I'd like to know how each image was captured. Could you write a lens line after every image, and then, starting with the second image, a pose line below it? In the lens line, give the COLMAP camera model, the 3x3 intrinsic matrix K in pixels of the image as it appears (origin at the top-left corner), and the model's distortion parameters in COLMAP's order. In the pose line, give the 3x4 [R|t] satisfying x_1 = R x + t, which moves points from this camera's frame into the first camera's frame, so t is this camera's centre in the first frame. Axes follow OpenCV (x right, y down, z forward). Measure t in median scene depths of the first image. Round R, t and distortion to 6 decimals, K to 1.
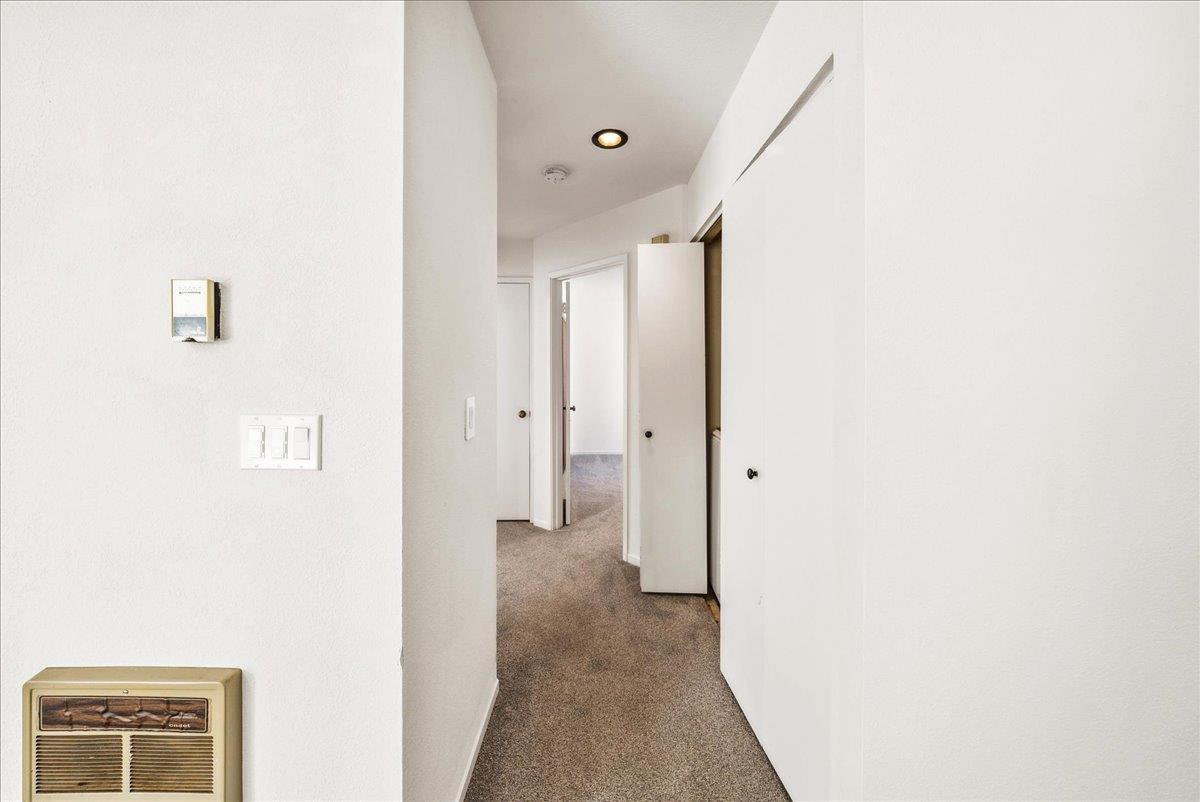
lens RADIAL K [[877.4, 0, 600.8], [0, 877.4, 384.6], [0, 0, 1]] dist [0.063777, -0.036431]
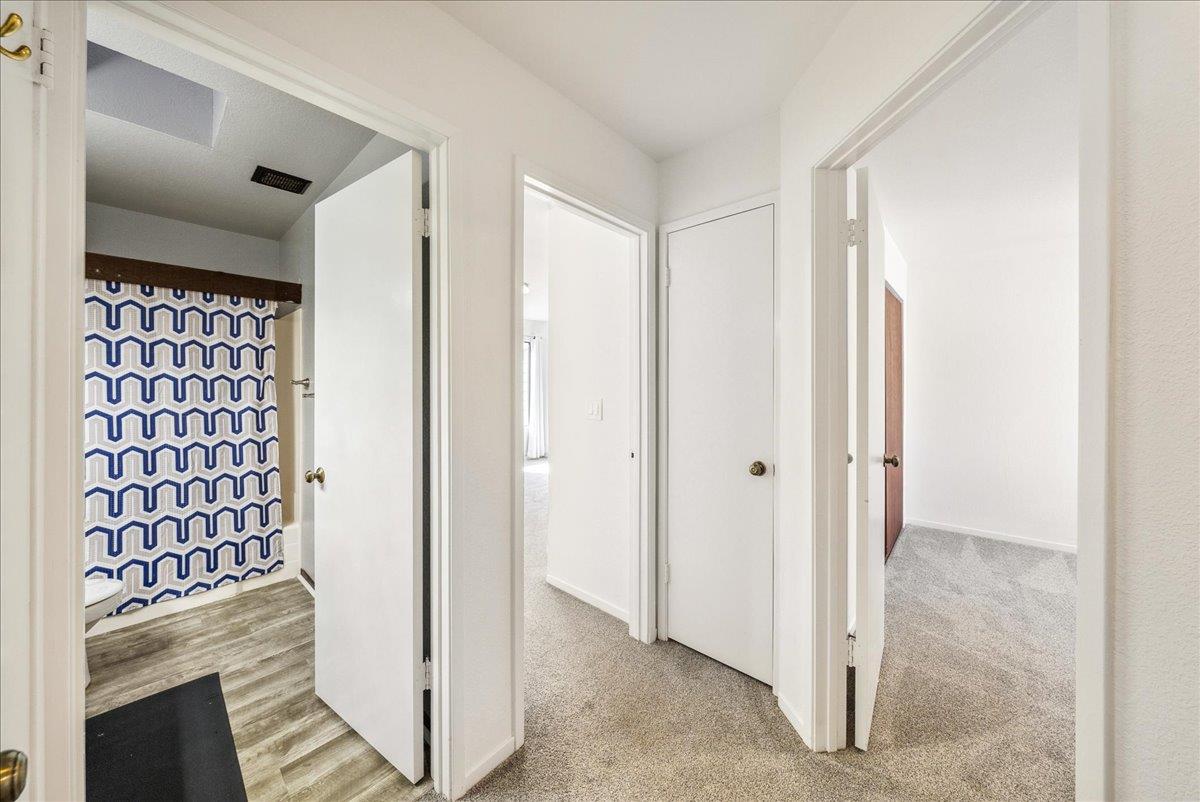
lens RADIAL K [[411.7, 0, 600.0], [0, 411.7, 401.0], [0, 0, 1]] dist [0.000533, -0.000008]
pose [[0.726160, 0.001469, -0.687524, 0.006601], [-0.000865, 0.999999, 0.001223, -0.005457], [0.687525, -0.000294, 0.726161, 0.767628]]
